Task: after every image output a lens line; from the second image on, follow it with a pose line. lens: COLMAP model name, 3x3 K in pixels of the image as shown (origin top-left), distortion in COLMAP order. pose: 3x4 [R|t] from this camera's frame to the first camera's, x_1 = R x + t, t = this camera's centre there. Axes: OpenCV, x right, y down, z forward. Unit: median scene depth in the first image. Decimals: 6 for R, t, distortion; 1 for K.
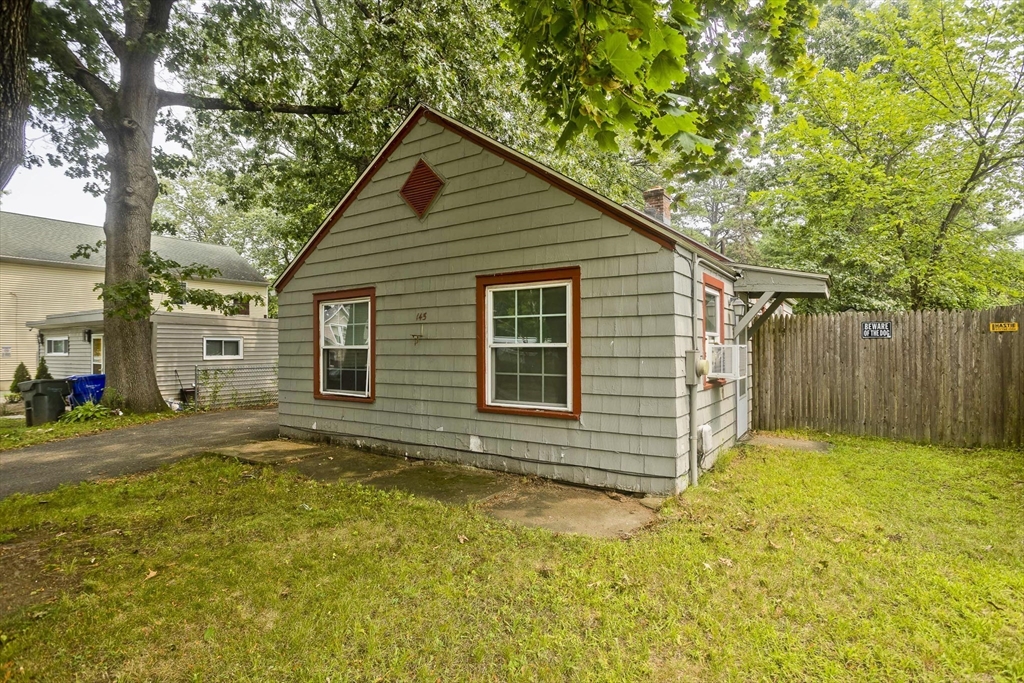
lens RADIAL K [[485.7, 0, 513.6], [0, 485.7, 360.6], [0, 0, 1]] dist [-0.000816, -0.000045]
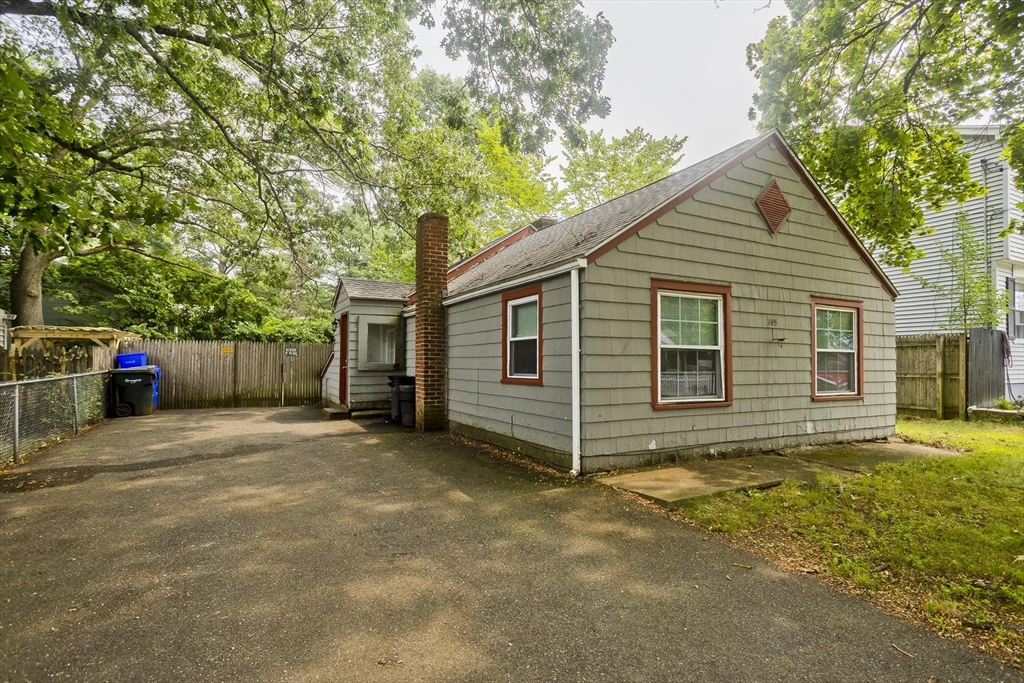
lens RADIAL K [[496.9, 0, 511.1], [0, 496.9, 350.0], [0, 0, 1]] dist [0.000489, 0.000301]
pose [[0.499657, 0.008401, 0.866182, -1.290714], [-0.003408, 0.999964, -0.007733, -0.014011], [-0.866216, 0.000912, 0.499668, 0.834550]]
